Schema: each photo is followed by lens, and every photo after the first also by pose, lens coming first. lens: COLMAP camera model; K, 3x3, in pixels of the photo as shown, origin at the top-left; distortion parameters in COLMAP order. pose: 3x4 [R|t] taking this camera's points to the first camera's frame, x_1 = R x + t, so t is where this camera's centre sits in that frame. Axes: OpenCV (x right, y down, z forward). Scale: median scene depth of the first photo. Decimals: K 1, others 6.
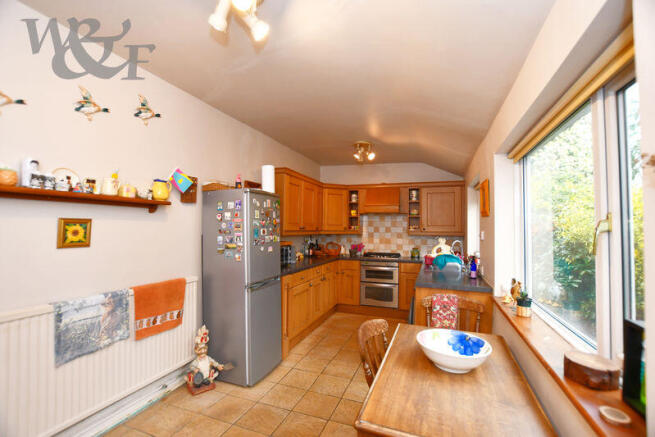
lens RADIAL K [[290.6, 0, 323.6], [0, 290.6, 220.1], [0, 0, 1]] dist [-0.024519, 0.000198]
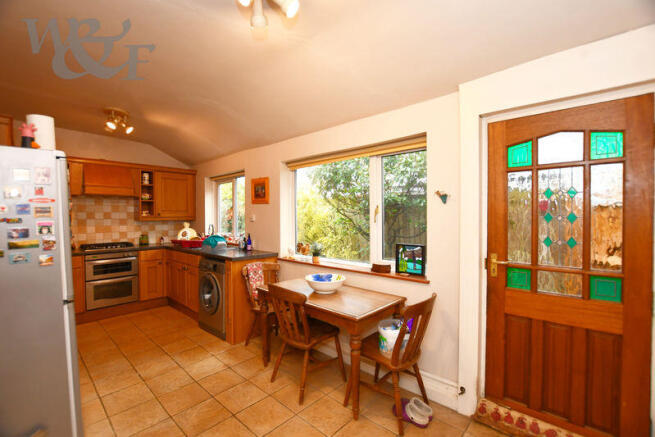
lens RADIAL K [[290.6, 0, 323.6], [0, 290.6, 220.1], [0, 0, 1]] dist [-0.024519, 0.000198]
pose [[0.372990, -0.027061, 0.927441, -0.342060], [-0.017333, 0.999197, 0.036125, 0.005629], [-0.927673, -0.029550, 0.372221, 0.115043]]
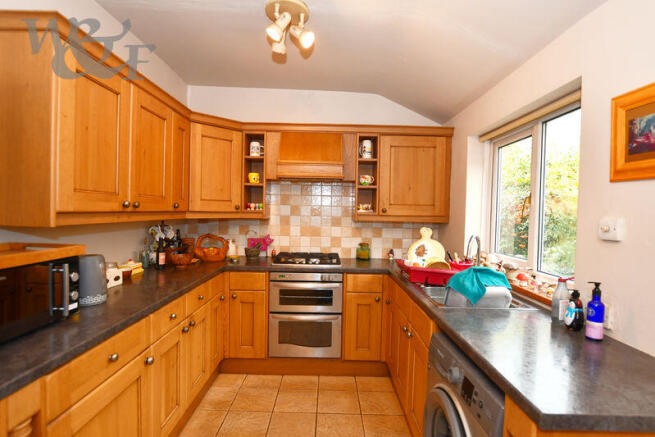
lens RADIAL K [[332.2, 0, 324.6], [0, 332.2, 219.8], [0, 0, 1]] dist [-0.031655, 0.000830]
pose [[0.937385, -0.001138, 0.348294, 0.016175], [-0.020138, 0.998145, 0.057461, 0.014059], [-0.347713, -0.060877, 0.935622, 0.428617]]
